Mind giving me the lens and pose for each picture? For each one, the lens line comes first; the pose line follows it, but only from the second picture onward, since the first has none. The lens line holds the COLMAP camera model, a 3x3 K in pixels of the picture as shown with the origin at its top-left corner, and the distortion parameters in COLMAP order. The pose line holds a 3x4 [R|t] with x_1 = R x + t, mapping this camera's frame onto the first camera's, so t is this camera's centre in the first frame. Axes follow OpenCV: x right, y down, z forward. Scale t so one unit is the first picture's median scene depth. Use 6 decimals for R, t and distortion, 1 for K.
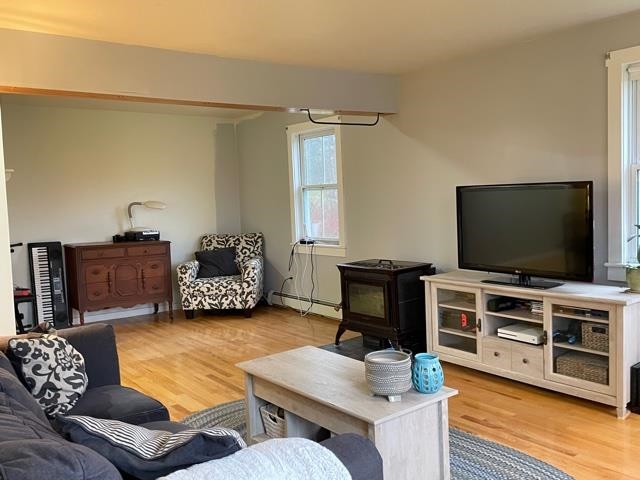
lens RADIAL K [[576.5, 0, 321.4], [0, 576.5, 241.2], [0, 0, 1]] dist [0.080178, -0.099502]
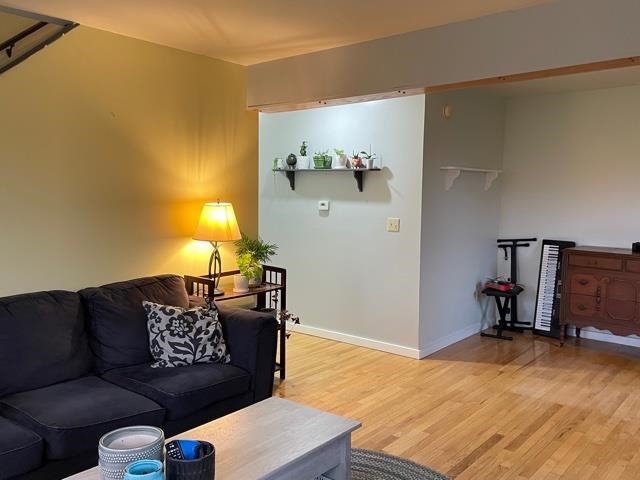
lens RADIAL K [[576.5, 0, 320.5], [0, 576.5, 237.5], [0, 0, 1]] dist [0.080178, -0.099502]
pose [[0.217374, 0.119097, -0.968795, 0.461608], [-0.092671, 0.990563, 0.100980, -0.082899], [0.971679, 0.067829, 0.226360, 0.563351]]
